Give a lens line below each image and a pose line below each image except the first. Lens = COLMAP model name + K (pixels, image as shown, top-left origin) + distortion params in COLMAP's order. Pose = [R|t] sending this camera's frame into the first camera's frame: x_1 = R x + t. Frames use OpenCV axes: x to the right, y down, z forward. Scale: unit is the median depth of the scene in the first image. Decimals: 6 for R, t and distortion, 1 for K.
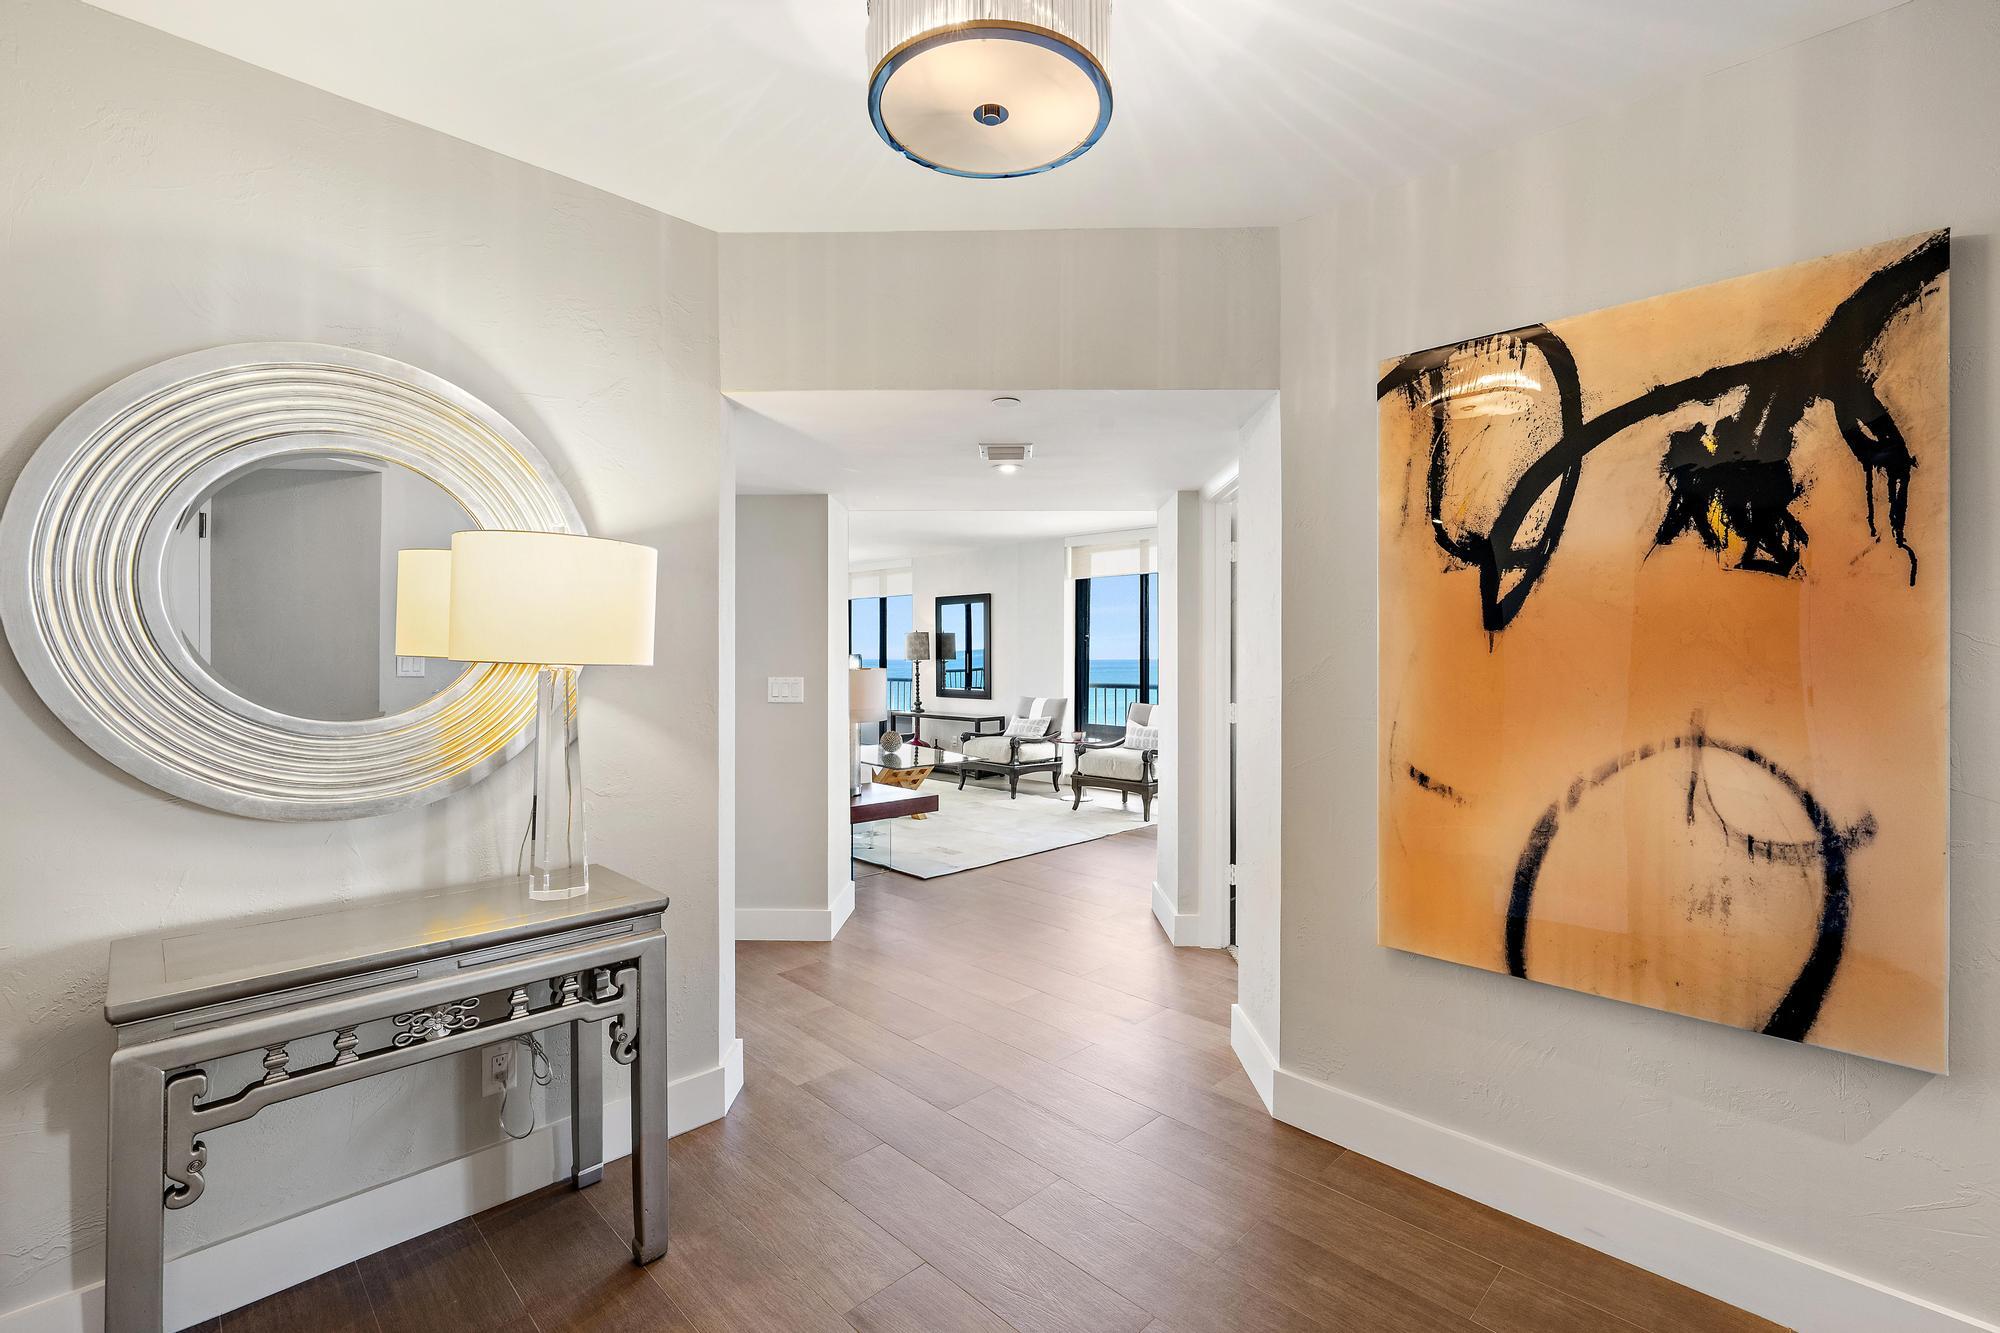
lens RADIAL K [[878.4, 0, 1000.0], [0, 878.4, 666.5], [0, 0, 1]] dist [0.000603, 0.000157]
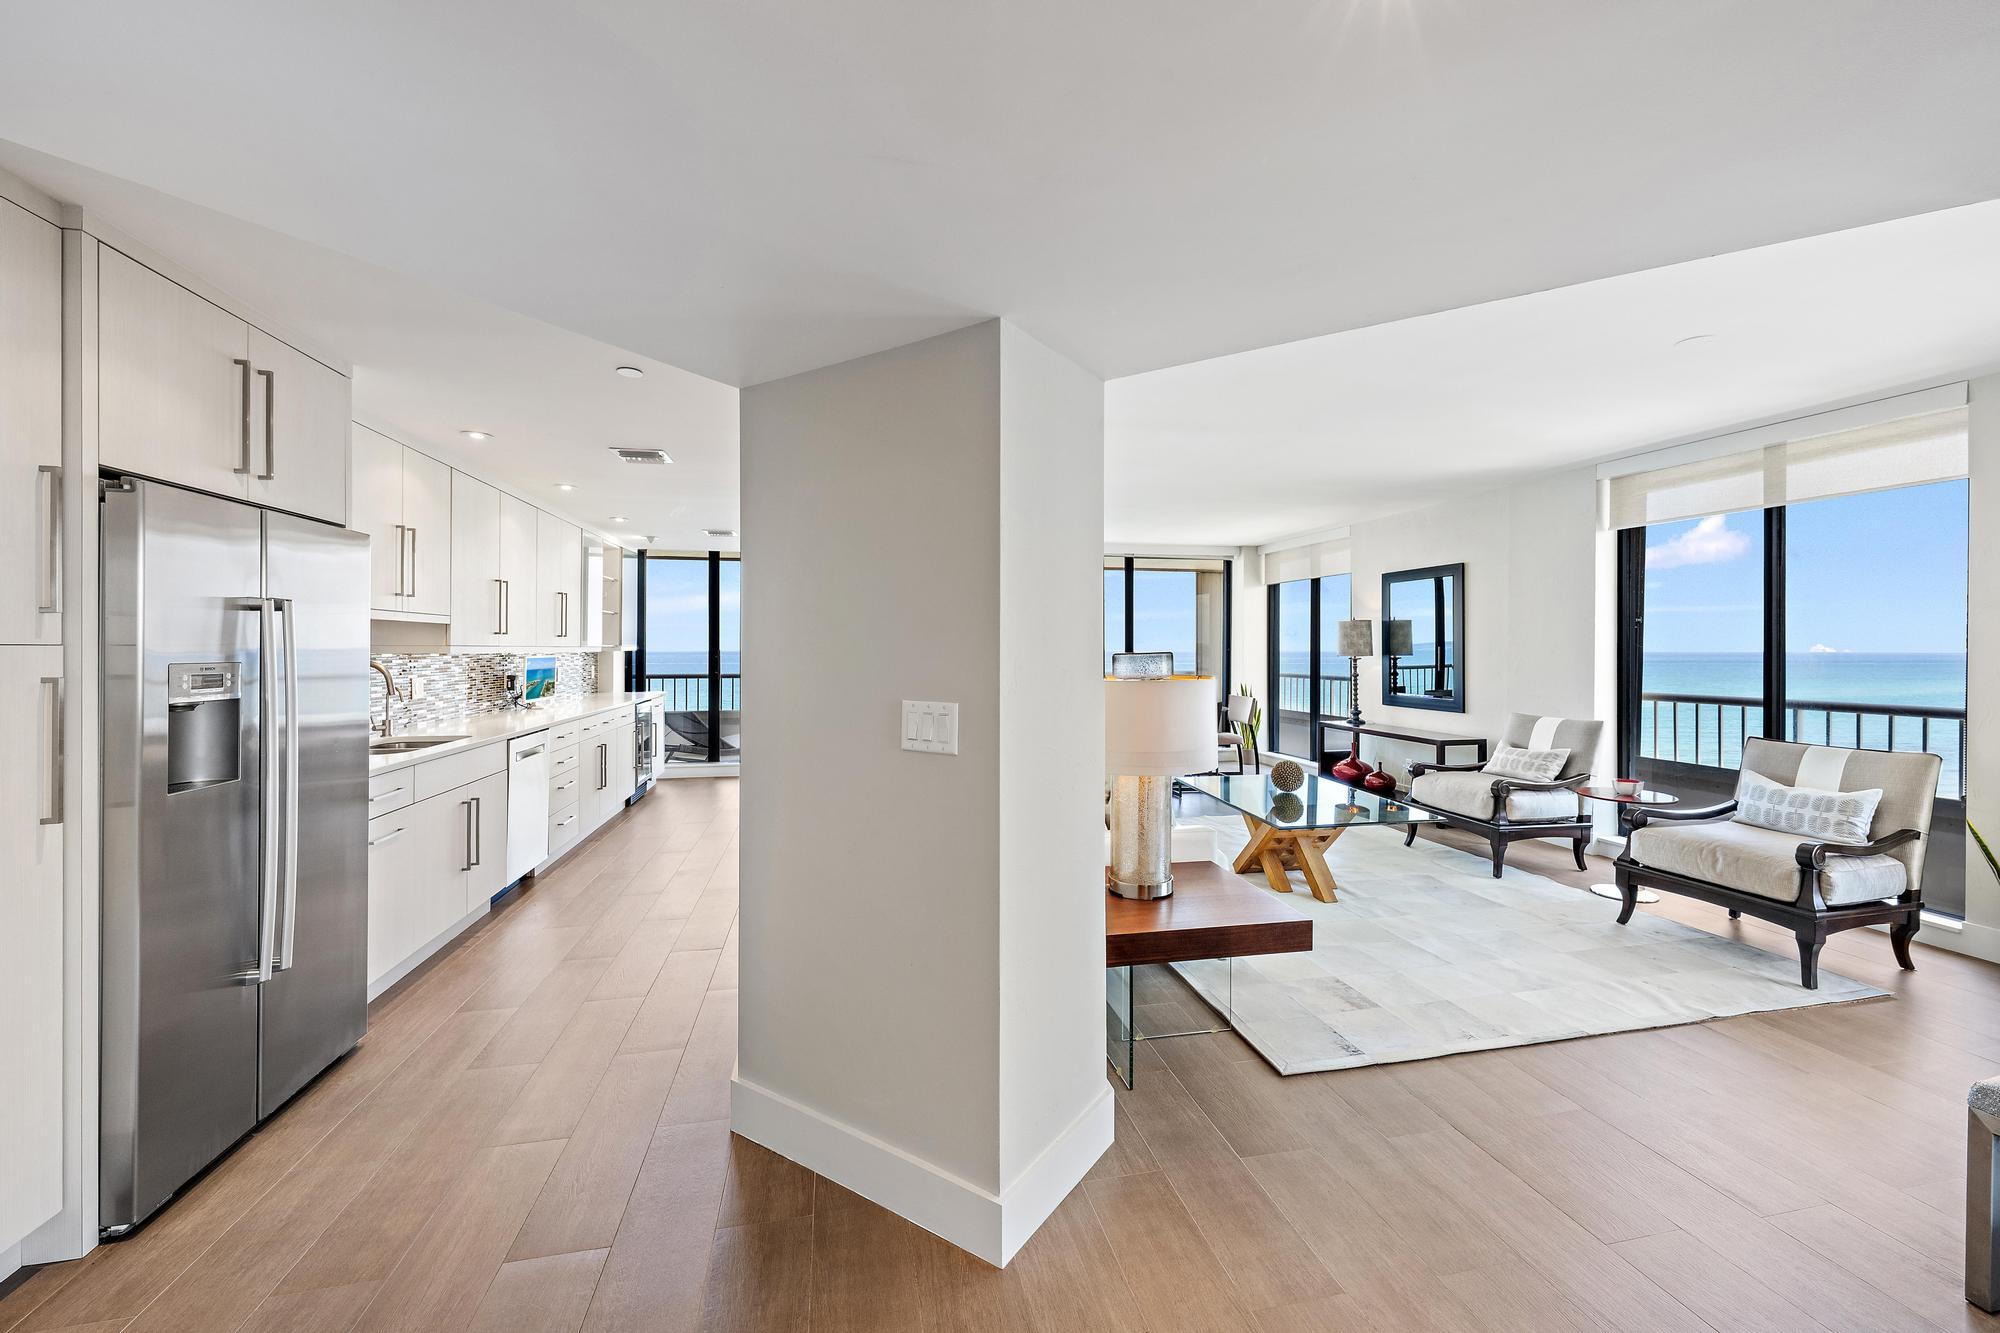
lens RADIAL K [[792.2, 0, 999.6], [0, 792.2, 652.7], [0, 0, 1]] dist [-0.001907, -0.000023]
pose [[0.845520, 0.001513, -0.533941, 0.015143], [-0.004990, 0.999975, -0.005068, -0.006445], [0.533920, 0.006949, 0.845506, 0.303258]]
